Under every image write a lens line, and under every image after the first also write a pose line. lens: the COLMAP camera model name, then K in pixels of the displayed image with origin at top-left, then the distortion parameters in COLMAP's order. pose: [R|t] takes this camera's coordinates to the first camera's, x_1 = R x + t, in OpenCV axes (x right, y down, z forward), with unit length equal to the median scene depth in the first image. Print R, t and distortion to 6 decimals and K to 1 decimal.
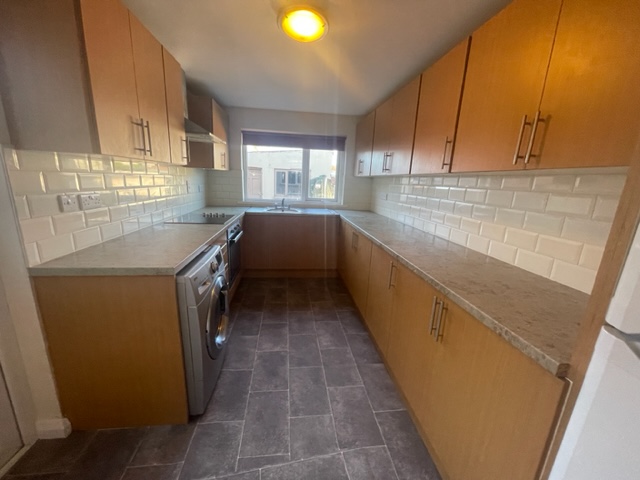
lens RADIAL K [[256.5, 0, 316.5], [0, 256.5, 239.2], [0, 0, 1]] dist [-0.004195, 0.000643]
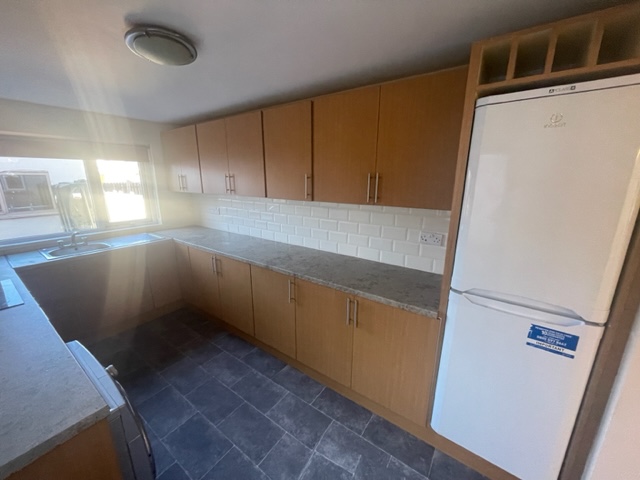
lens RADIAL K [[256.5, 0, 313.7], [0, 256.5, 240.3], [0, 0, 1]] dist [-0.004195, 0.000643]
pose [[0.676750, -0.219772, 0.702645, -0.306530], [0.195778, 0.973762, 0.116008, -0.150737], [-0.709705, 0.059054, 0.702020, 0.063966]]
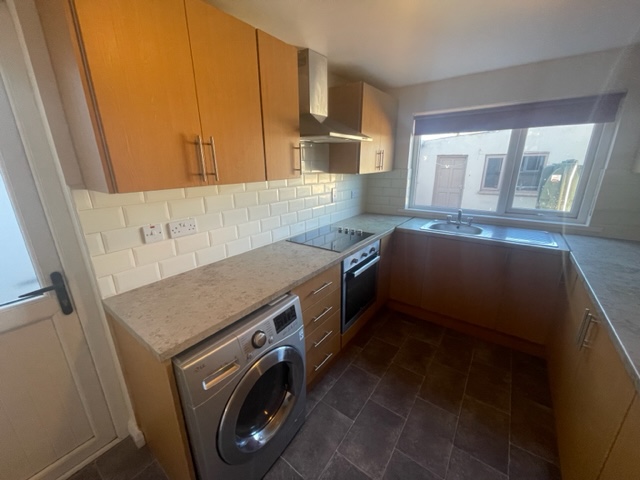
lens RADIAL K [[256.5, 0, 314.4], [0, 256.5, 241.4], [0, 0, 1]] dist [-0.004195, 0.000643]
pose [[0.725766, 0.146639, -0.672131, 0.093558], [-0.112386, 0.989165, 0.094453, -0.163542], [0.678699, 0.006988, 0.734383, 0.411785]]
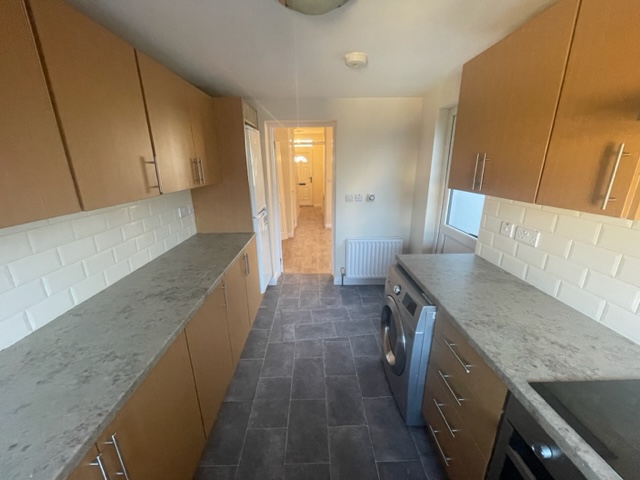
lens RADIAL K [[256.5, 0, 317.7], [0, 256.5, 244.0], [0, 0, 1]] dist [-0.004195, 0.000643]
pose [[-0.995303, -0.056683, 0.078483, -0.101149], [-0.009167, 0.862211, 0.506467, -0.410645], [-0.096377, 0.503368, -0.858680, 1.290092]]
